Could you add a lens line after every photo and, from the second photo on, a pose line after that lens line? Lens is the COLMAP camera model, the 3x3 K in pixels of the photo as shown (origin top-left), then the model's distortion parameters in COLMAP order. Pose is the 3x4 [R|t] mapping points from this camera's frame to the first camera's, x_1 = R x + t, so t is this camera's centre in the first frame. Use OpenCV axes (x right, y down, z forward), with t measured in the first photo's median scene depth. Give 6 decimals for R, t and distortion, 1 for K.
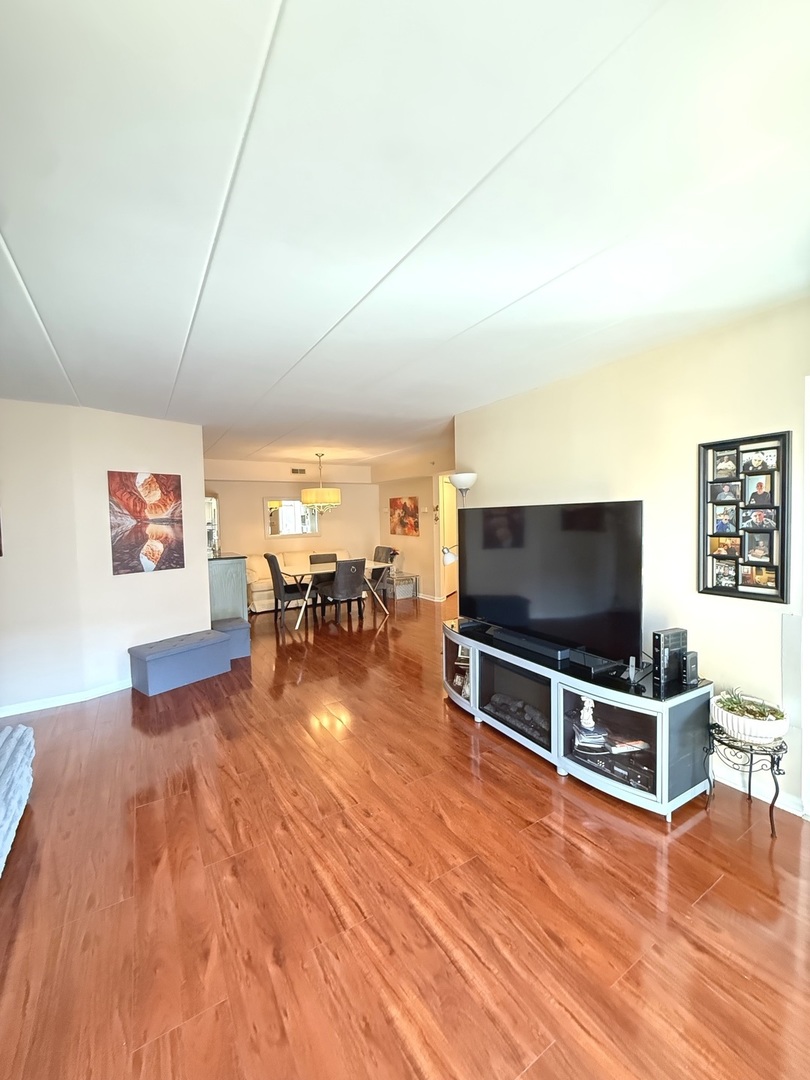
lens RADIAL K [[431.2, 0, 406.1], [0, 431.2, 536.2], [0, 0, 1]] dist [0.000348, 0.000657]
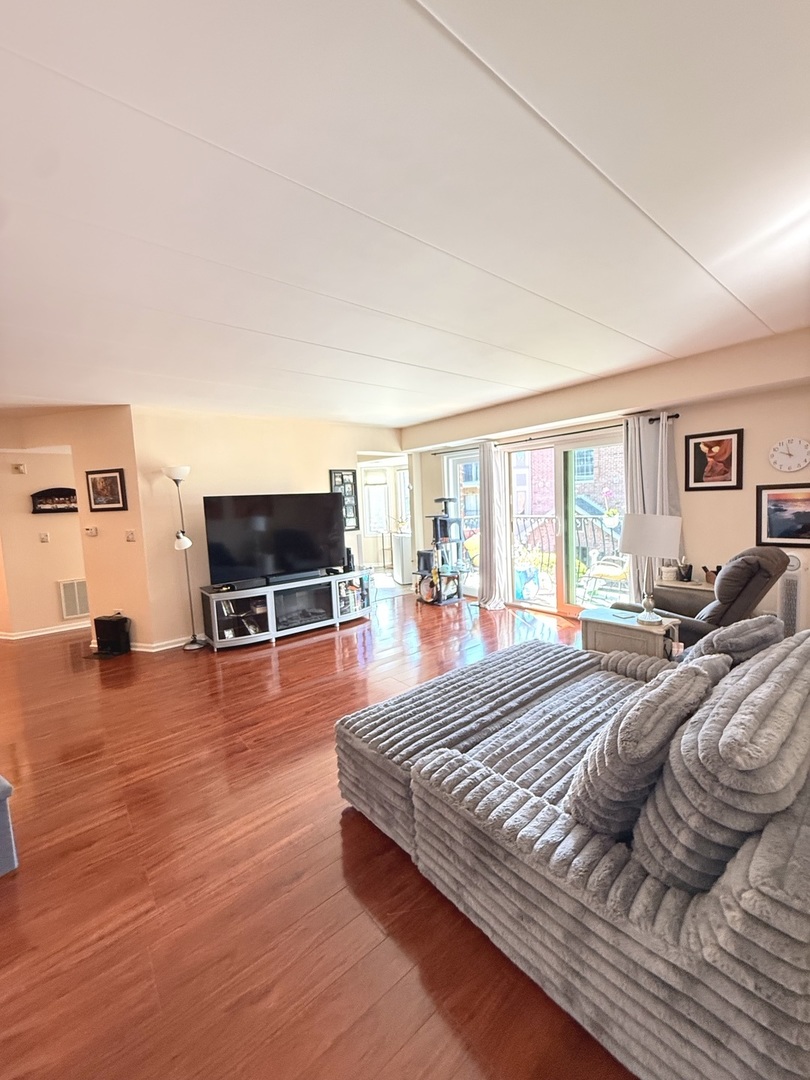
lens RADIAL K [[431.2, 0, 406.1], [0, 431.2, 536.2], [0, 0, 1]] dist [0.000348, 0.000657]
pose [[-0.137488, -0.061431, 0.988597, -1.820977], [0.090985, 0.993072, 0.074363, 0.011288], [-0.986316, 0.100171, -0.130946, 0.982821]]
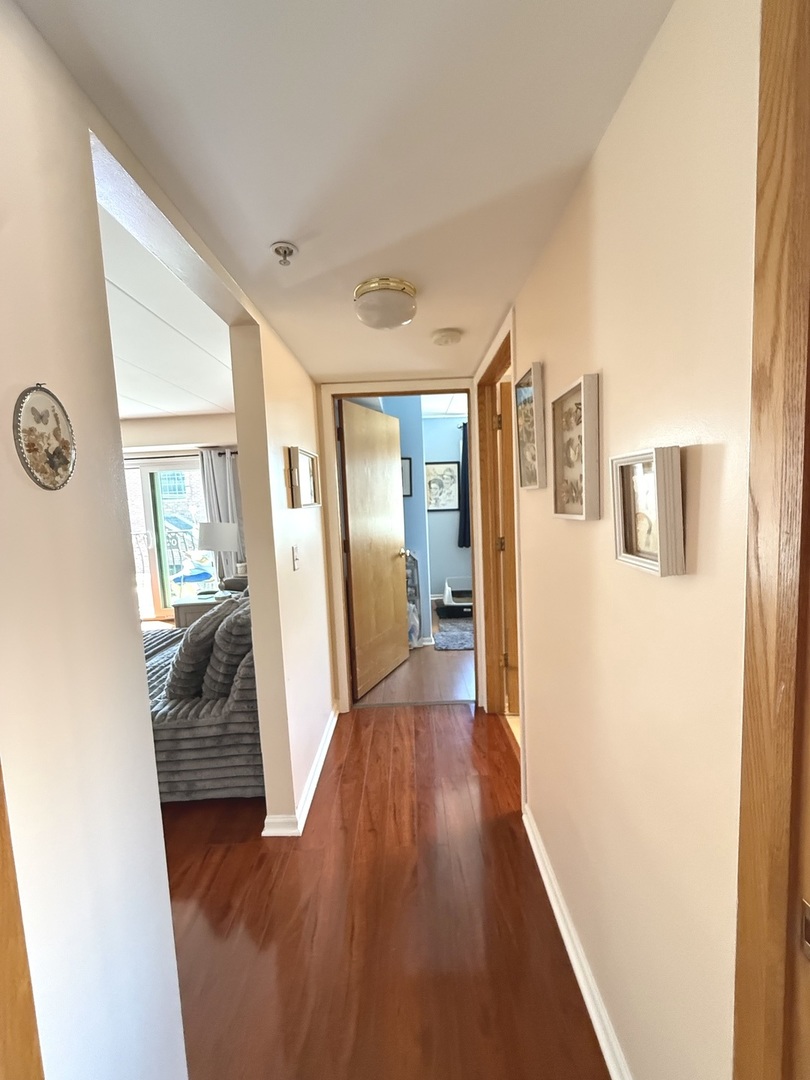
lens RADIAL K [[431.2, 0, 406.1], [0, 431.2, 536.2], [0, 0, 1]] dist [0.000348, 0.000657]
pose [[-0.845907, 0.014308, 0.533139, -3.113746], [0.088309, 0.989599, 0.113557, 0.053851], [-0.525969, 0.143139, -0.838372, 1.608251]]
